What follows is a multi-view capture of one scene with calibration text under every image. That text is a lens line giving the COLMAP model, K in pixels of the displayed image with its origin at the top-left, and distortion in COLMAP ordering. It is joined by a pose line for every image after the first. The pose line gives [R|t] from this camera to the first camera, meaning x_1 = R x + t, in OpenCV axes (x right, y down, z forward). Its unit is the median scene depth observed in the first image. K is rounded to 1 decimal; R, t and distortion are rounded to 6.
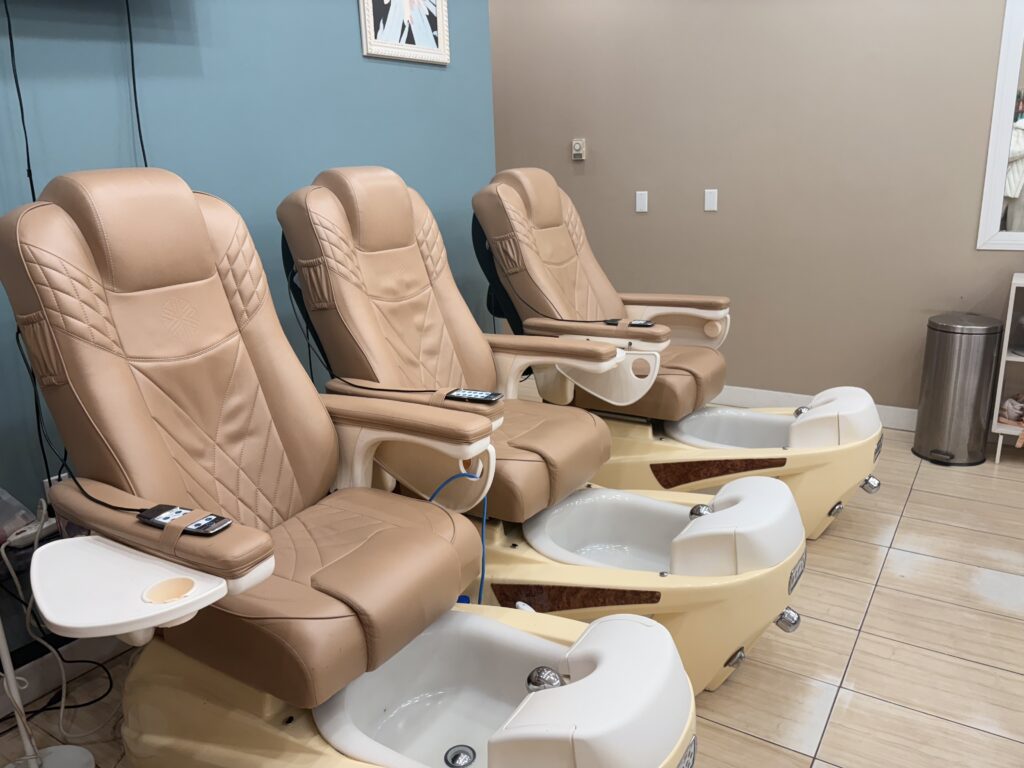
lens RADIAL K [[779.9, 0, 512.0], [0, 779.9, 384.0], [0, 0, 1]] dist [0.008667, 0.001874]
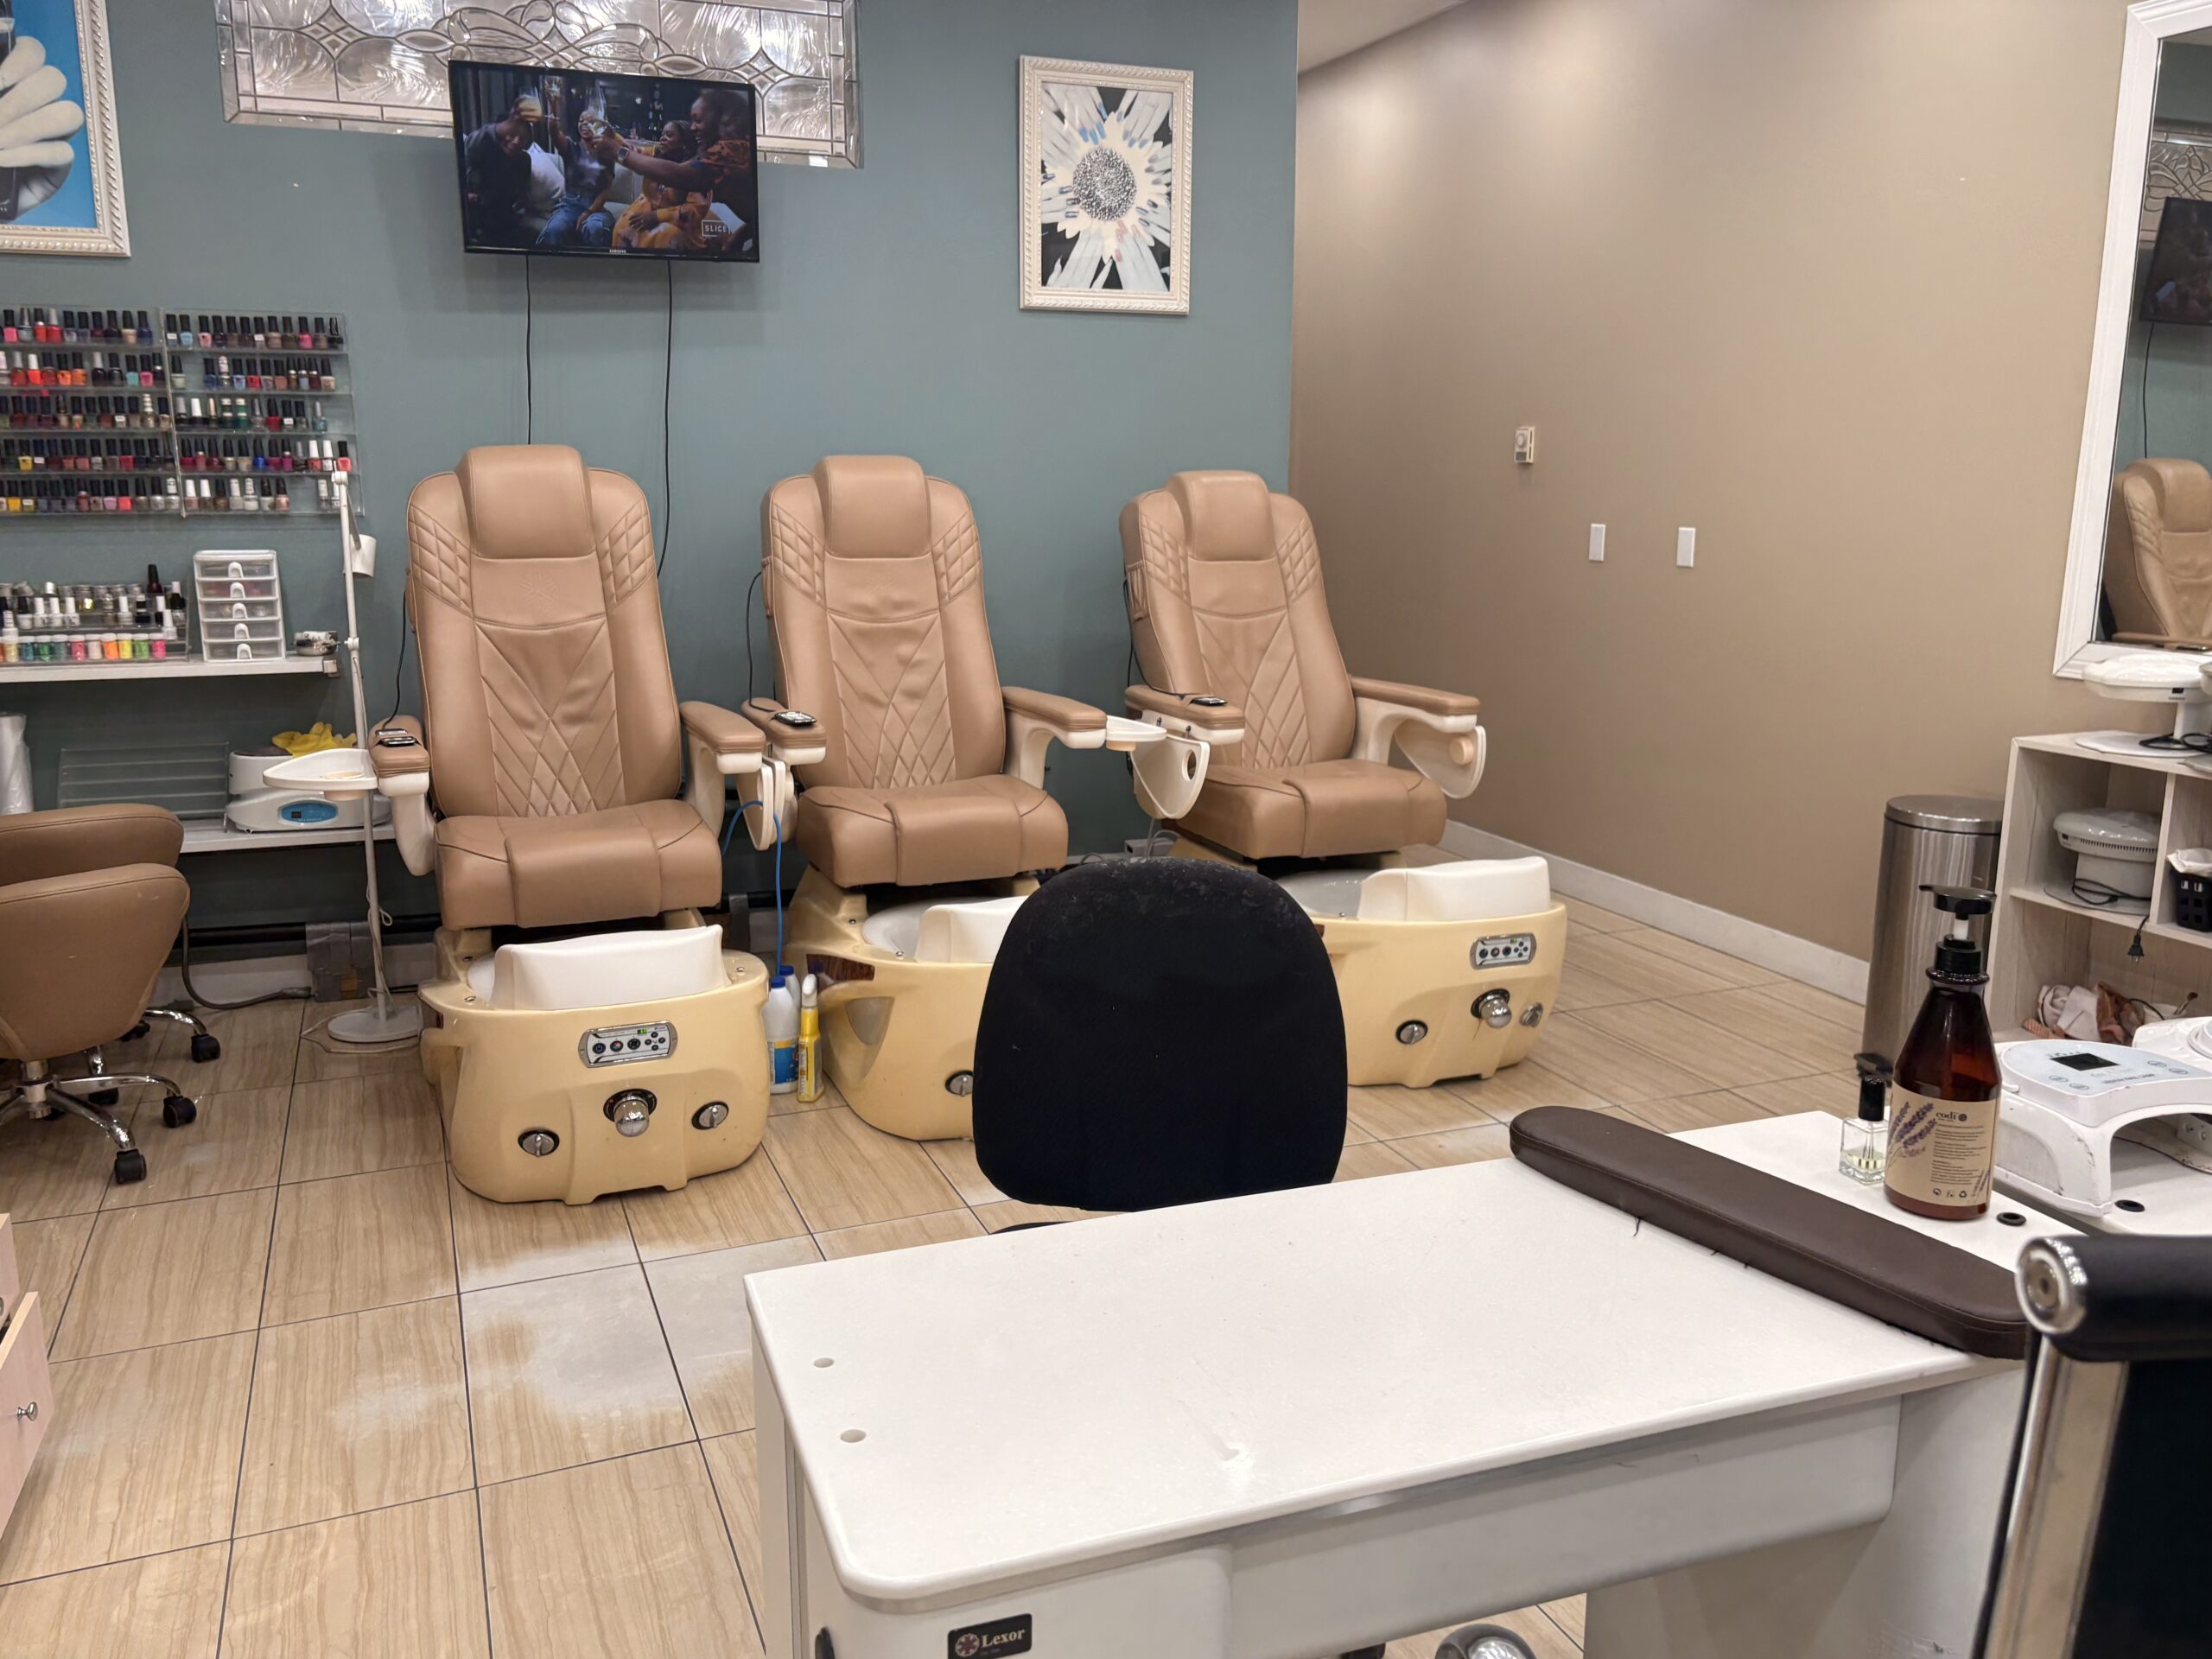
lens RADIAL K [[1755.9, 0, 1117.1], [0, 1755.9, 816.6], [0, 0, 1]] dist [0.057406, -0.059012]
pose [[0.815252, 0.154980, -0.557983, 1.052783], [-0.194396, 0.980855, -0.011592, 0.059119], [0.545504, 0.117920, 0.829771, -0.322594]]
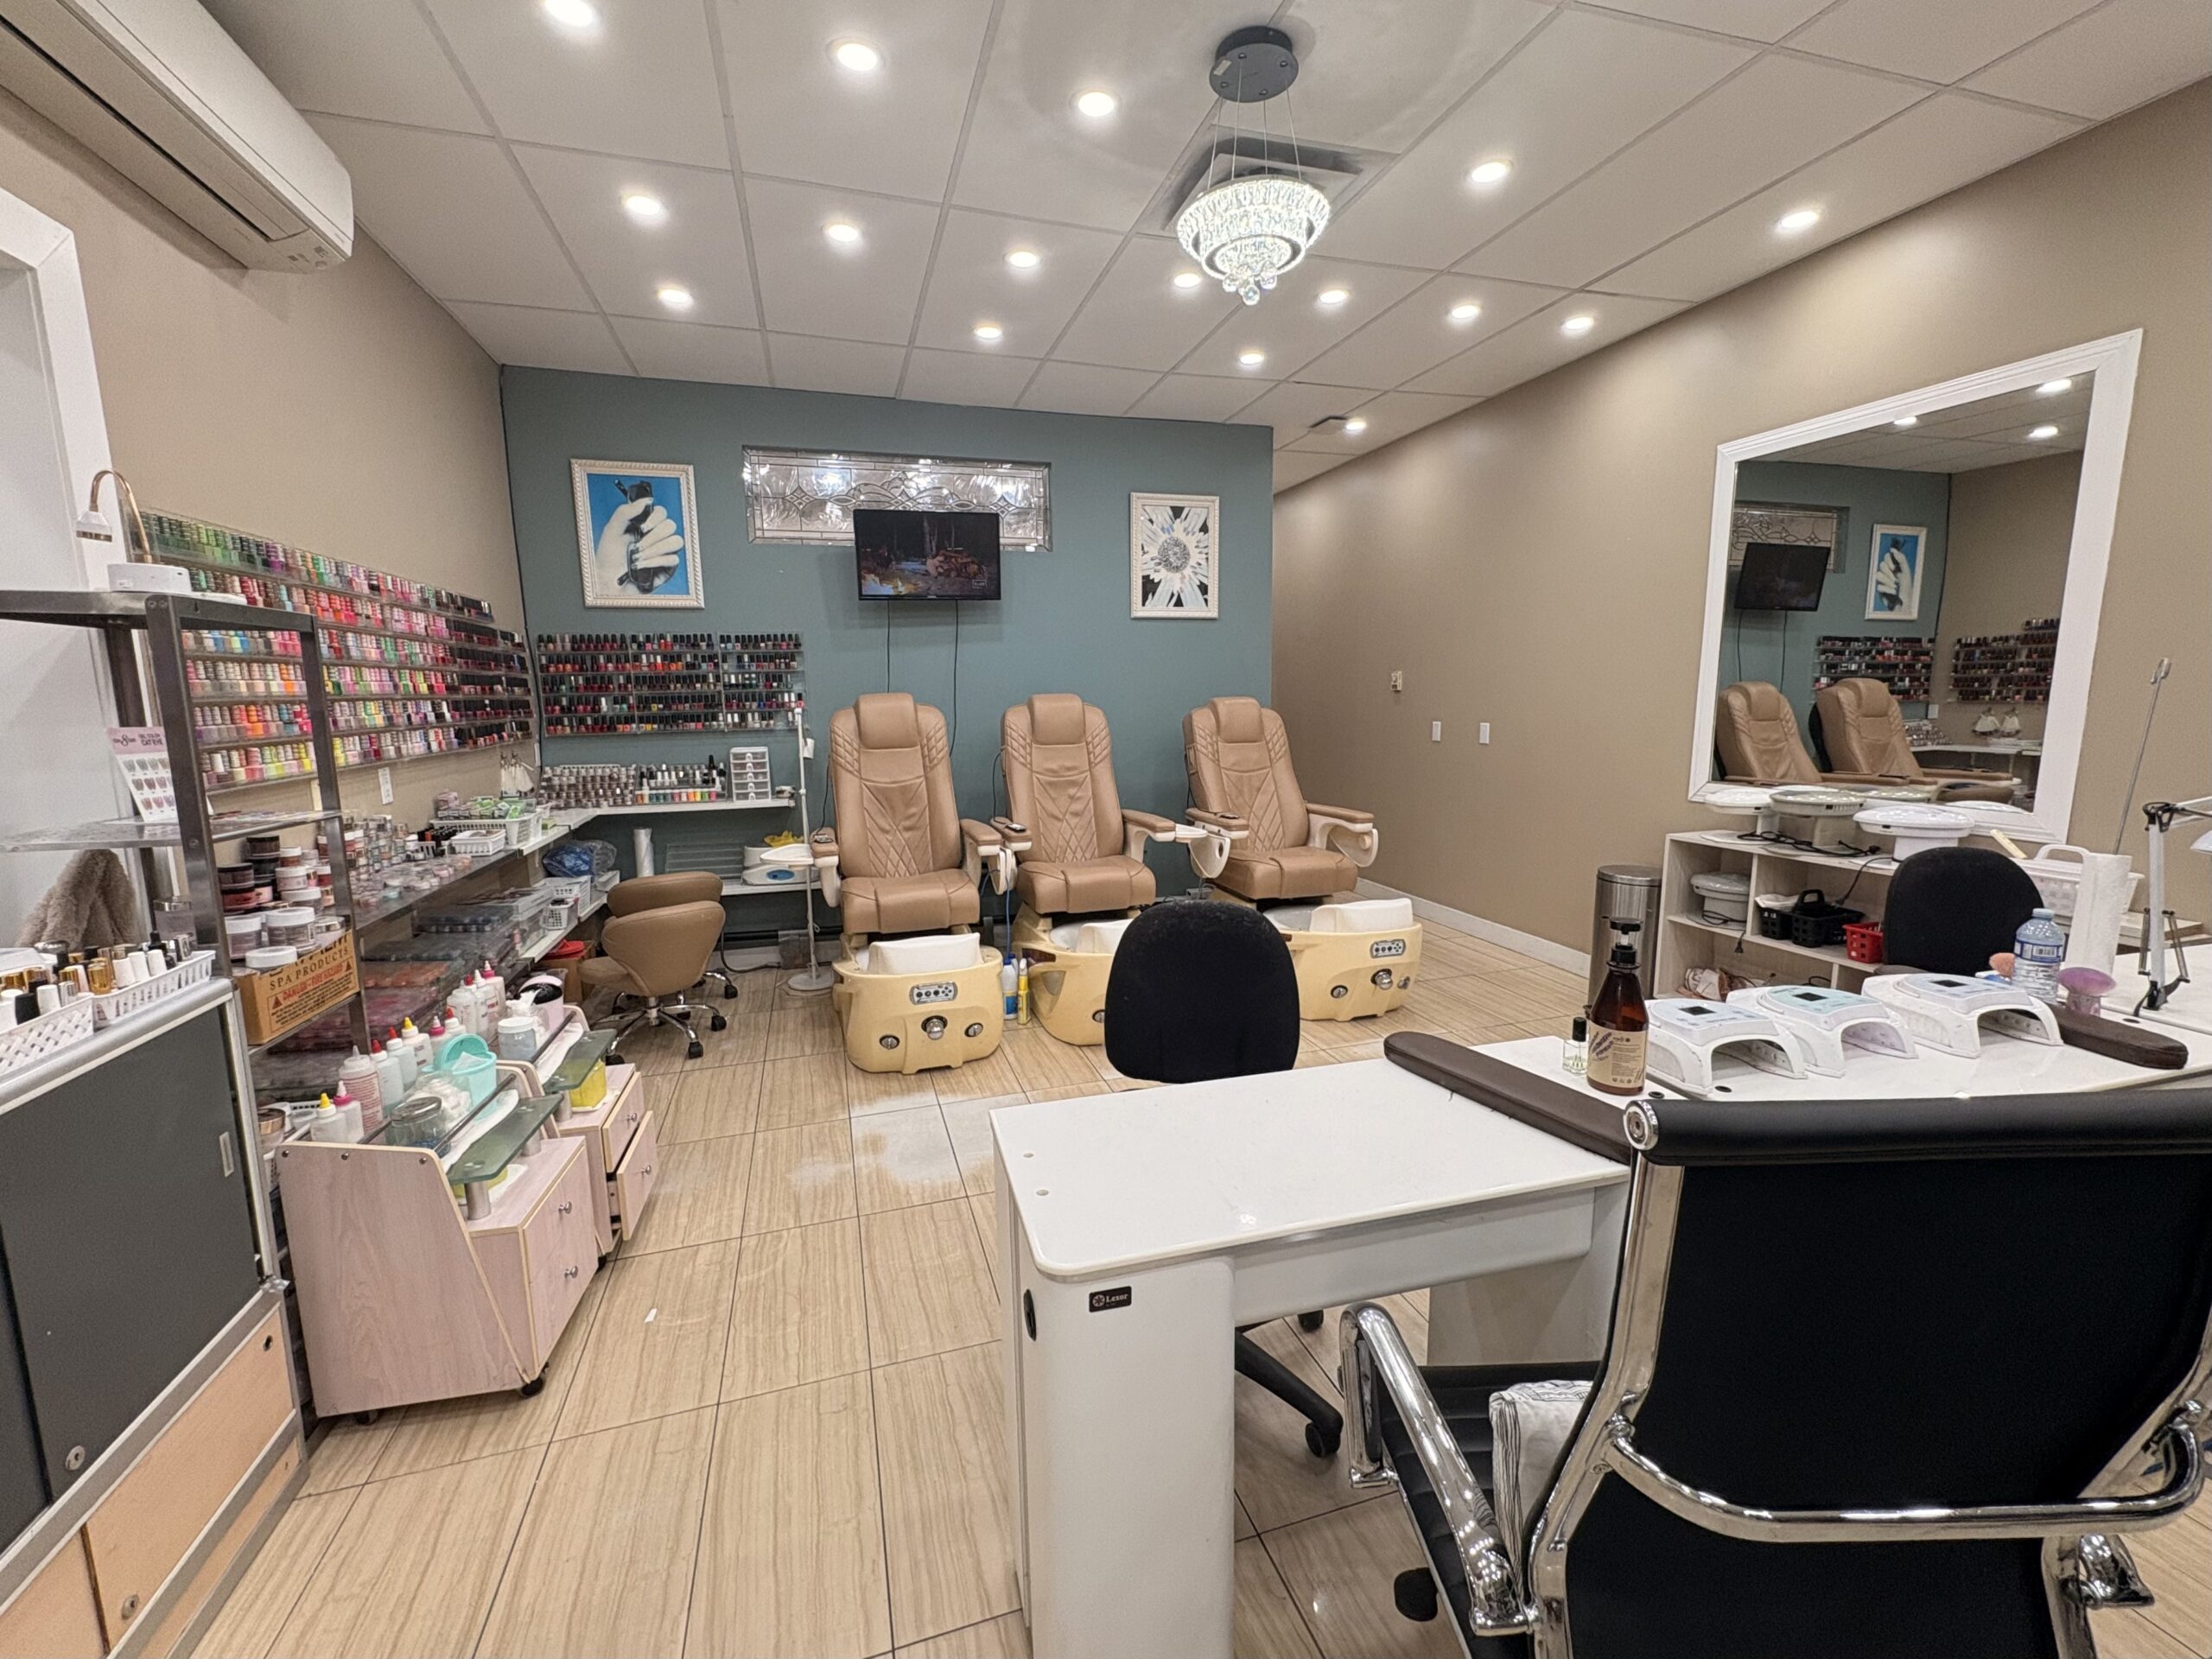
lens RADIAL K [[915.1, 0, 1093.2], [0, 915.1, 830.0], [0, 0, 1]] dist [0.000371, -0.000027]
pose [[0.756562, 0.121658, -0.642506, 1.062042], [-0.193238, 0.980256, -0.041930, 0.056863], [0.624719, 0.155879, 0.765133, -0.330834]]
